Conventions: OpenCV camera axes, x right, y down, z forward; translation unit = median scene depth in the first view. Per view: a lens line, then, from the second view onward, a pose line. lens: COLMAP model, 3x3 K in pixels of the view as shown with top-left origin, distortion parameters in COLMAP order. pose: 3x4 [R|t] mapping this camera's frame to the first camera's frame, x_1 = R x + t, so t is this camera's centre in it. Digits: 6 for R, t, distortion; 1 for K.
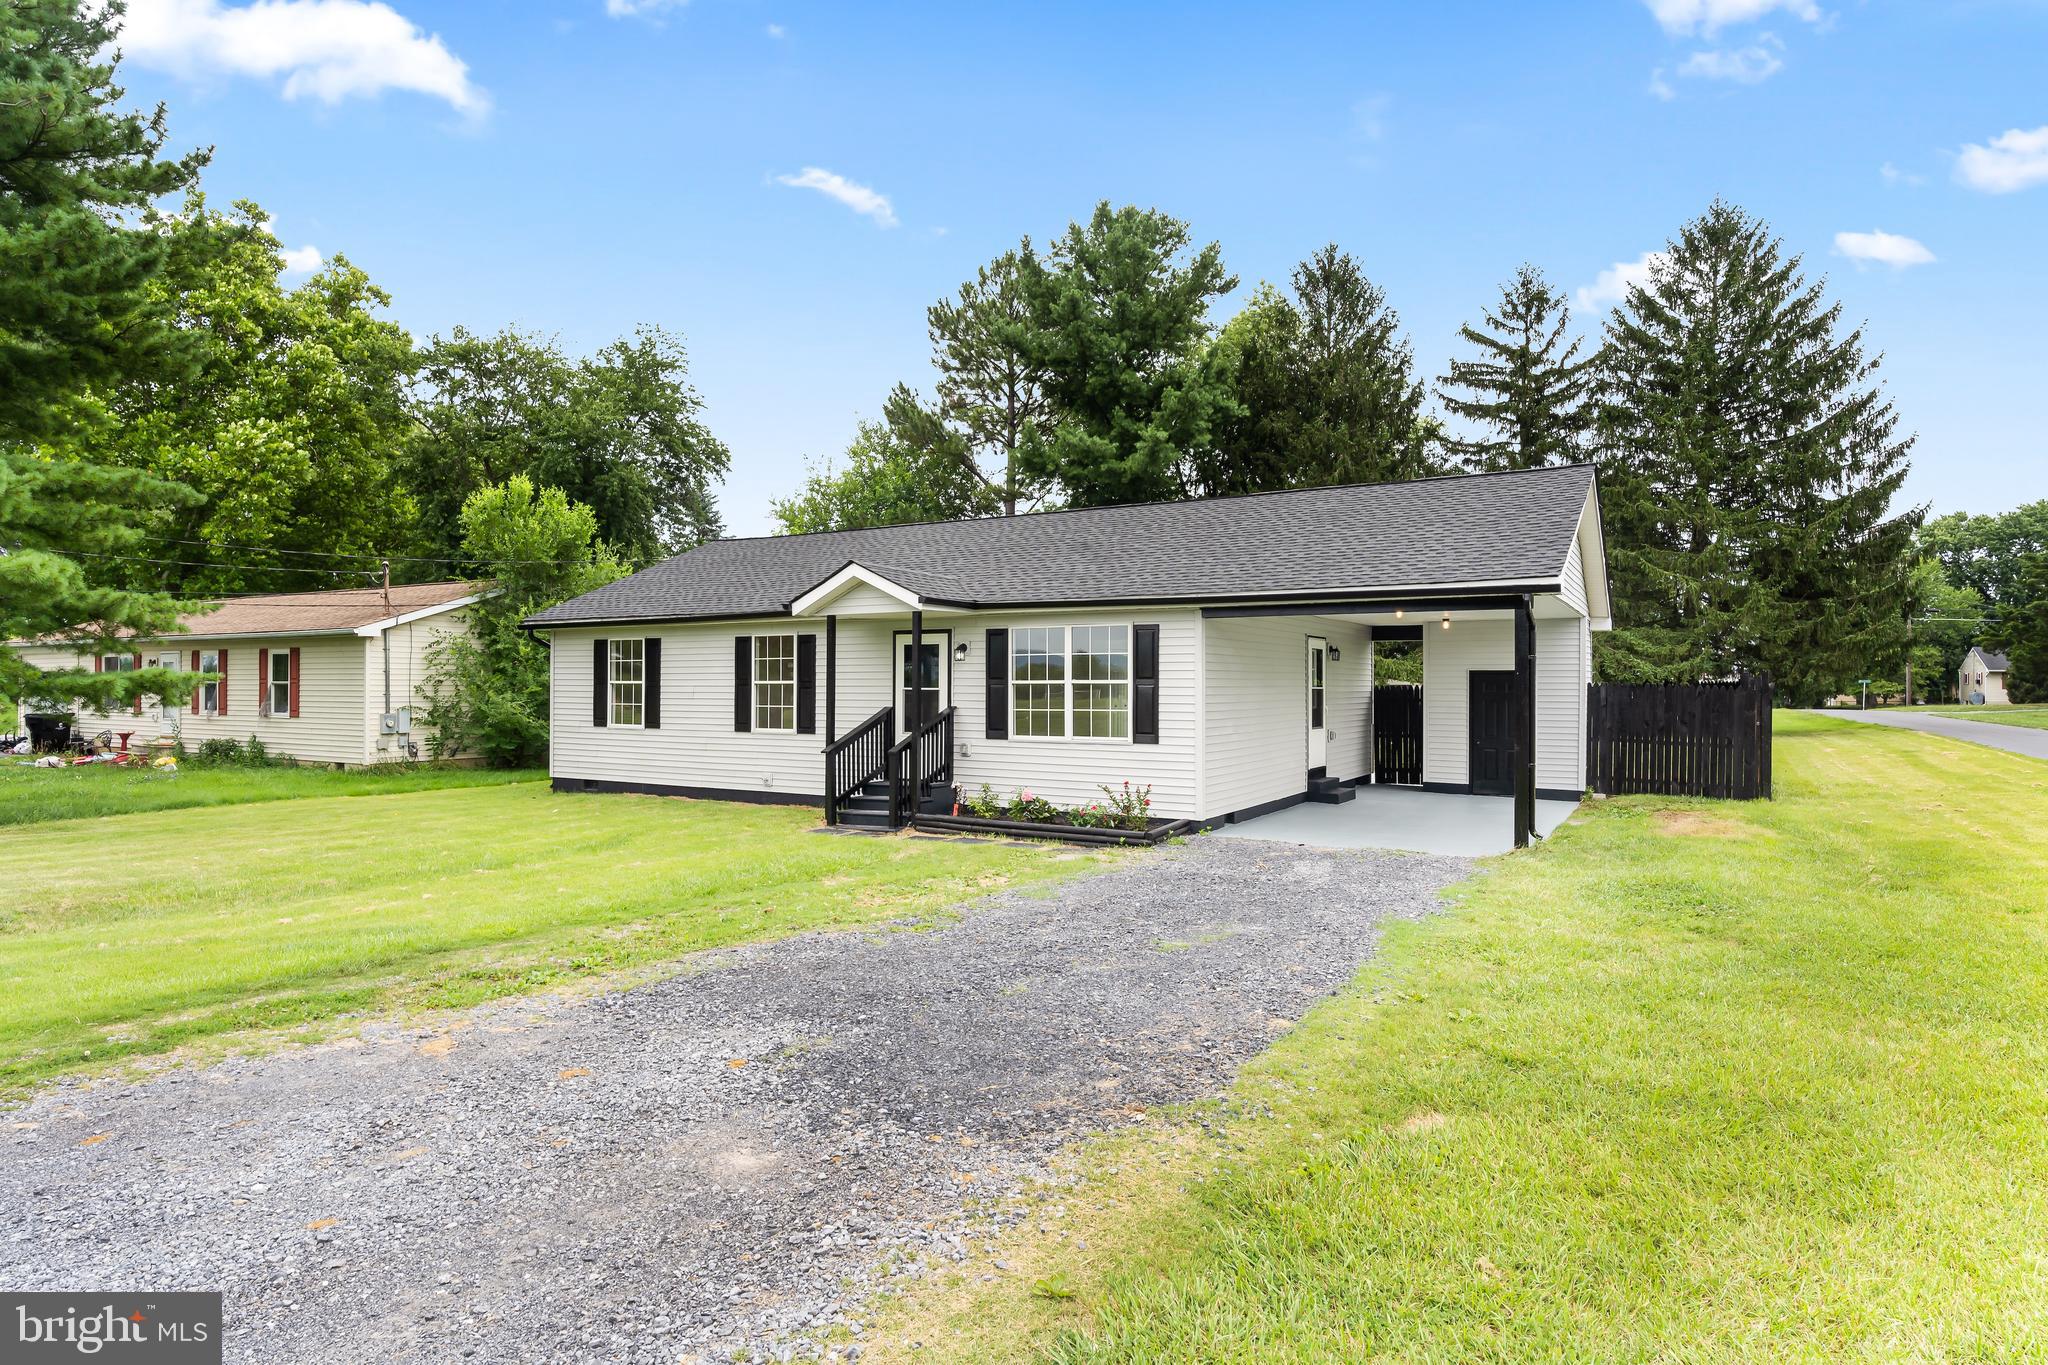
lens RADIAL K [[1124.8, 0, 998.0], [0, 1124.8, 678.7], [0, 0, 1]] dist [-0.000112, 0.000755]
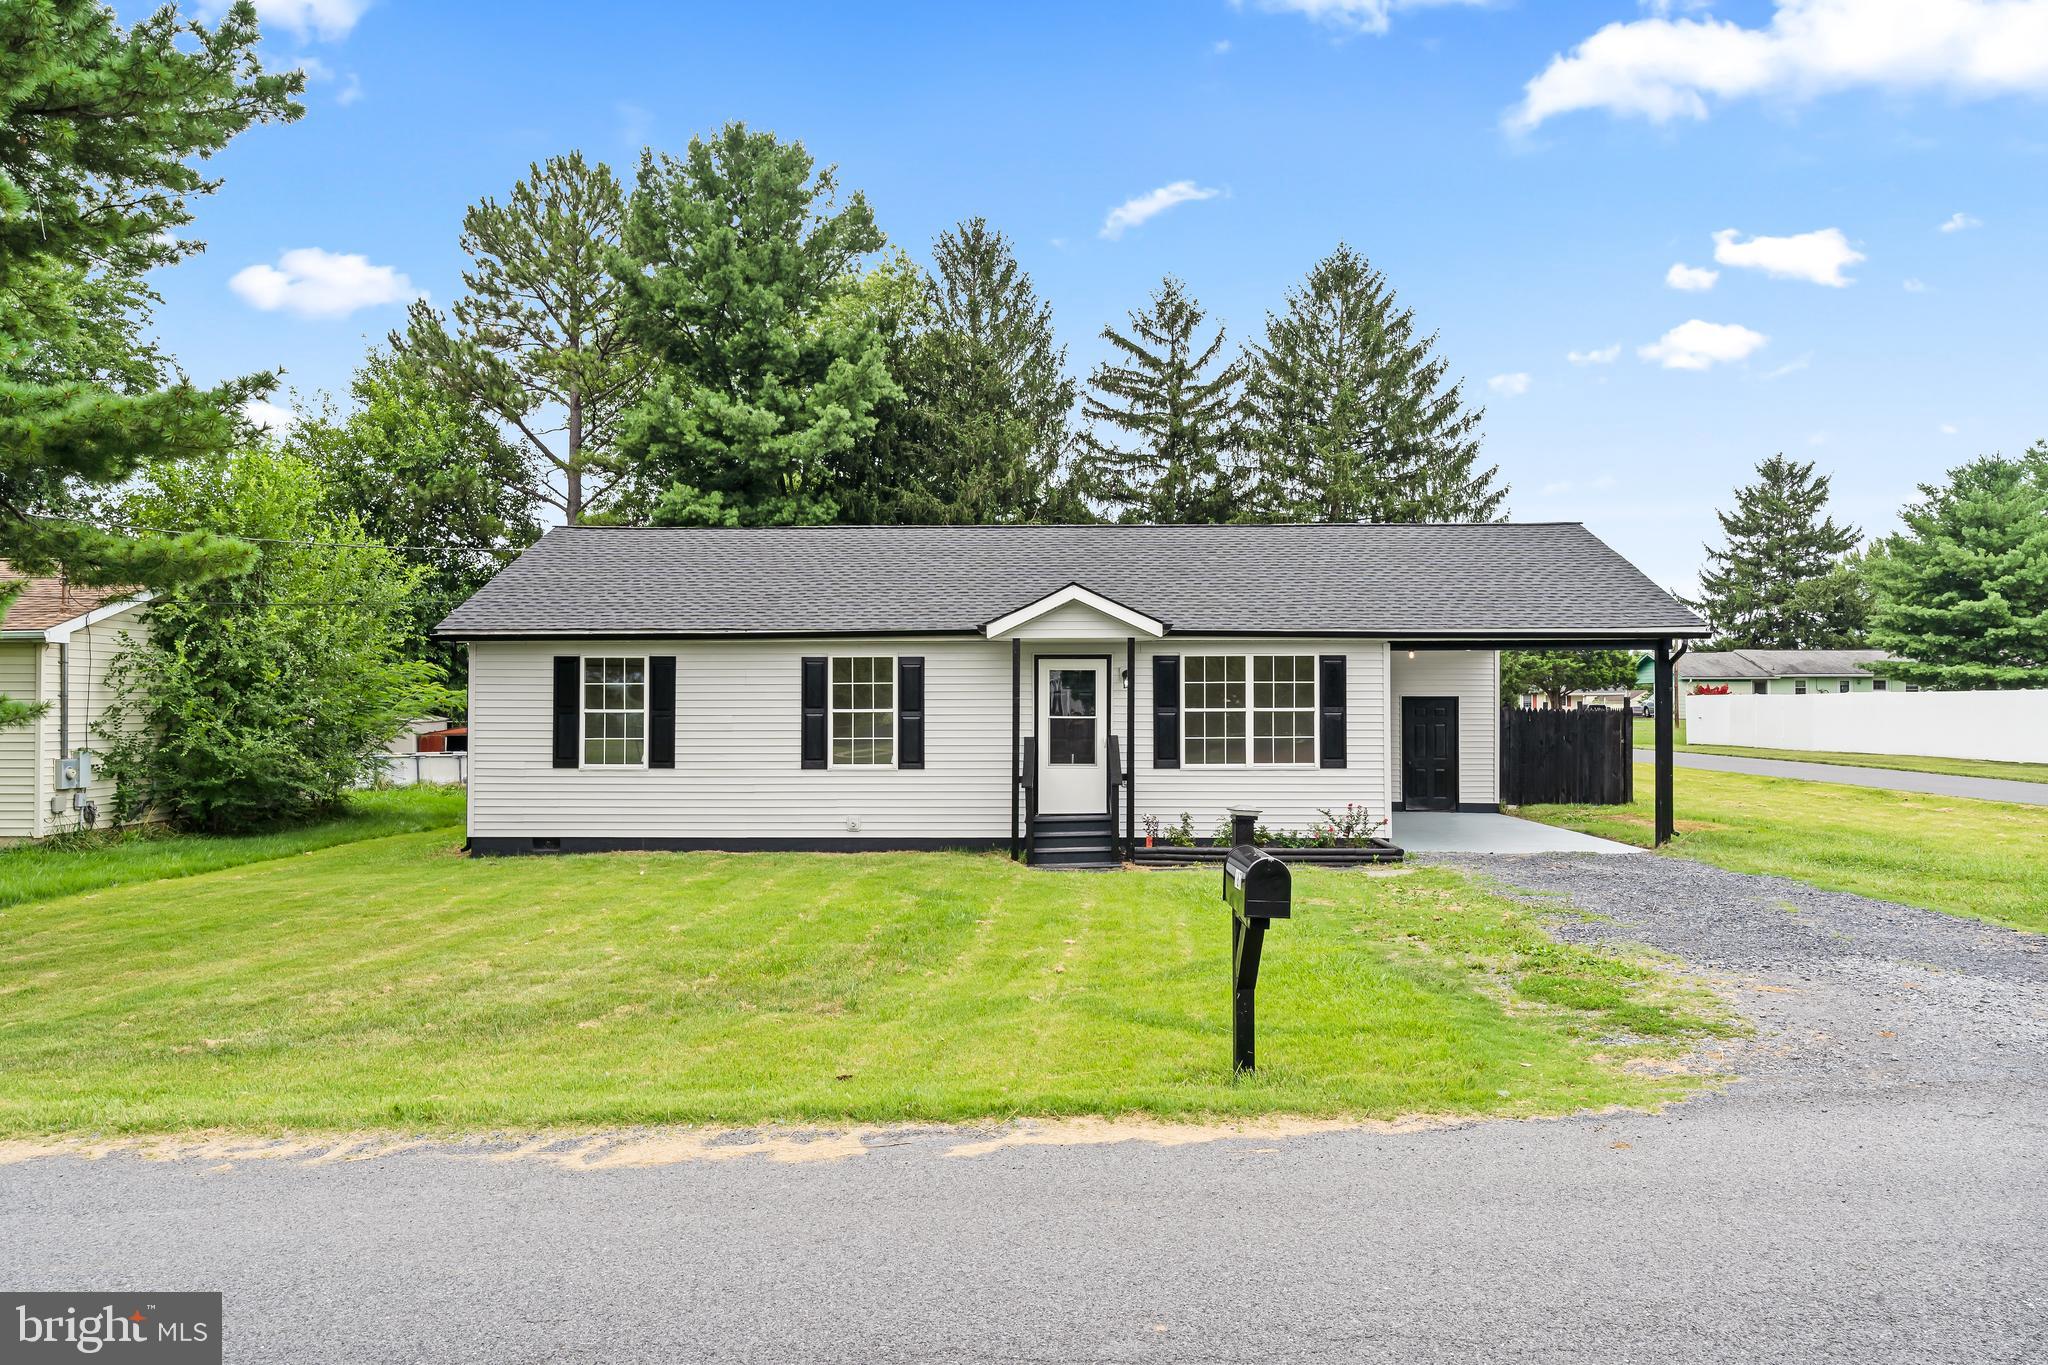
lens RADIAL K [[1433.6, 0, 1003.5], [0, 1433.6, 683.6], [0, 0, 1]] dist [0.004459, -0.005226]
pose [[0.871859, 0.004273, 0.489738, -0.593992], [0.000466, 0.999954, -0.009554, -0.006647], [-0.489757, 0.008558, 0.871817, -0.014032]]
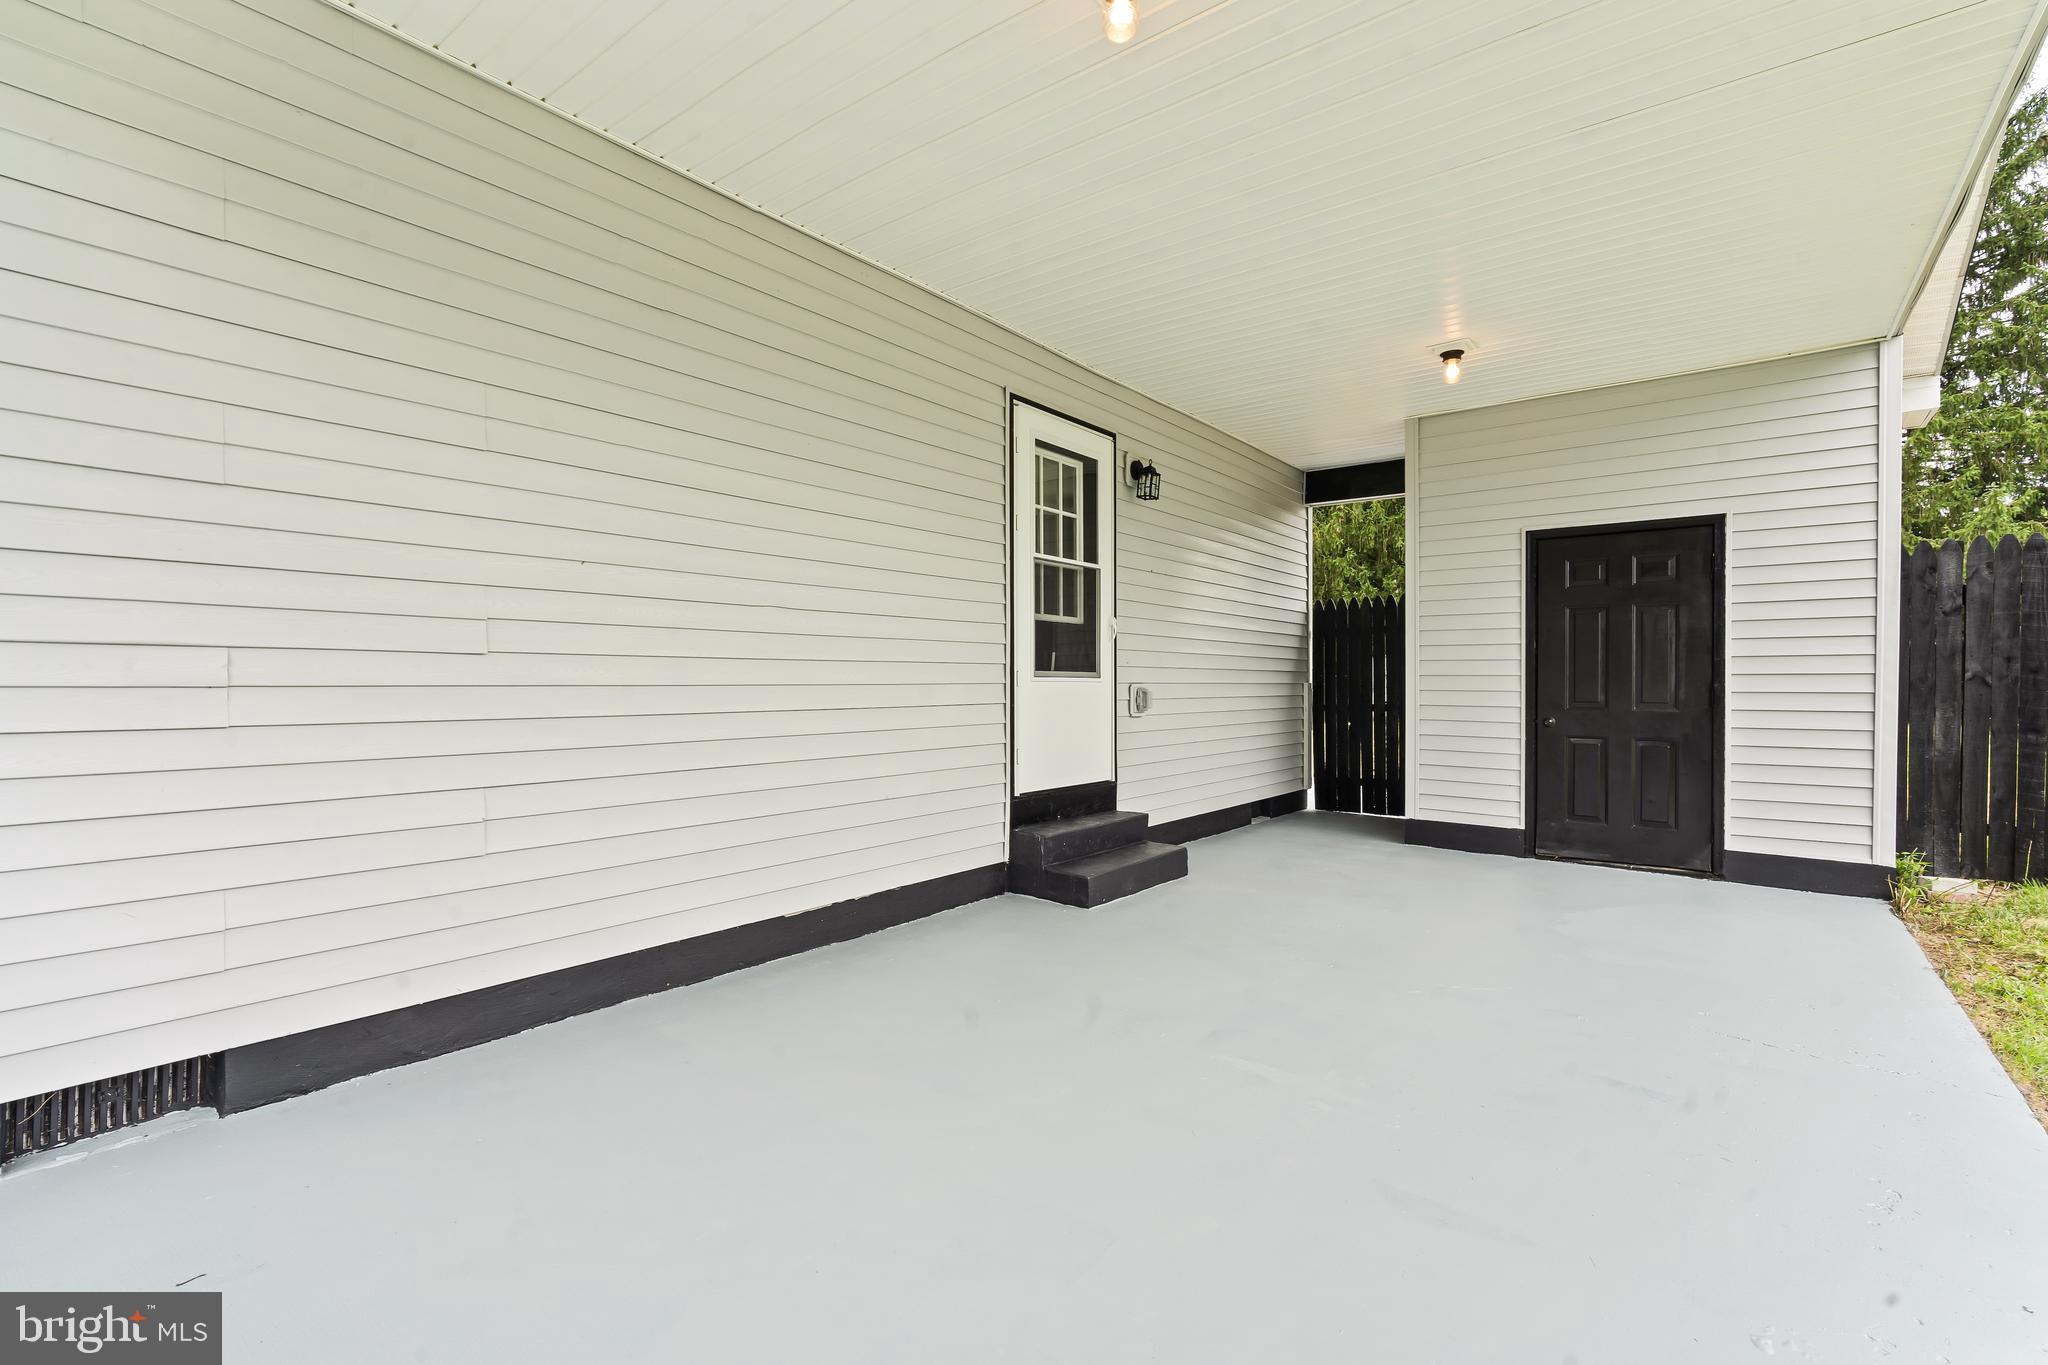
lens RADIAL K [[933.8, 0, 1005.1], [0, 933.8, 680.1], [0, 0, 1]] dist [-0.007742, 0.002469]
pose [[0.992537, -0.000756, -0.121938, 0.283568], [0.001250, 0.999991, 0.003981, 0.041864], [0.121934, -0.004103, 0.992530, 0.668677]]
